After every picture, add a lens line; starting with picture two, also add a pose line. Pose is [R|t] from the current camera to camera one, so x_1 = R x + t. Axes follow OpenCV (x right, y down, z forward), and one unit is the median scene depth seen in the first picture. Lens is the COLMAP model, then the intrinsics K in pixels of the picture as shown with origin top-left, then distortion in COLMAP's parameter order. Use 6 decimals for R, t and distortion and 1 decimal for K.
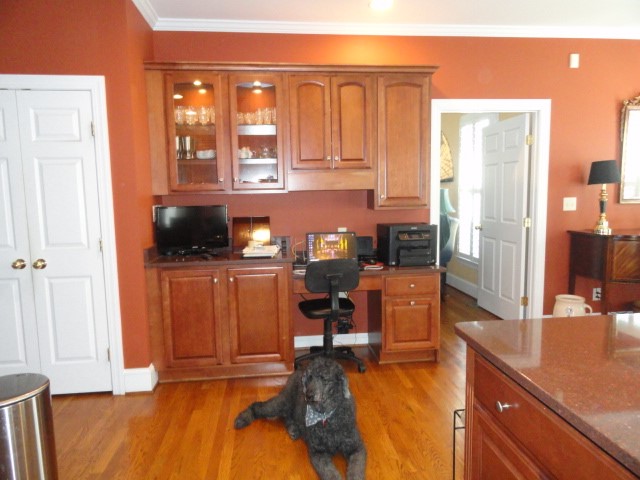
lens RADIAL K [[446.7, 0, 320.3], [0, 446.7, 240.3], [0, 0, 1]] dist [-0.006171, -0.000062]
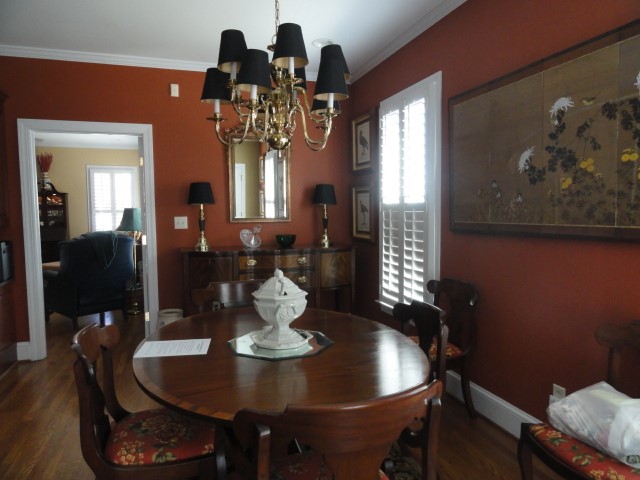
lens RADIAL K [[446.7, 0, 320.6], [0, 446.7, 240.9], [0, 0, 1]] dist [-0.006171, -0.000062]
pose [[0.976522, -0.000879, 0.215414, 0.678665], [0.009964, 0.999106, -0.041092, 0.009376], [-0.215185, 0.042273, 0.975658, -0.113740]]
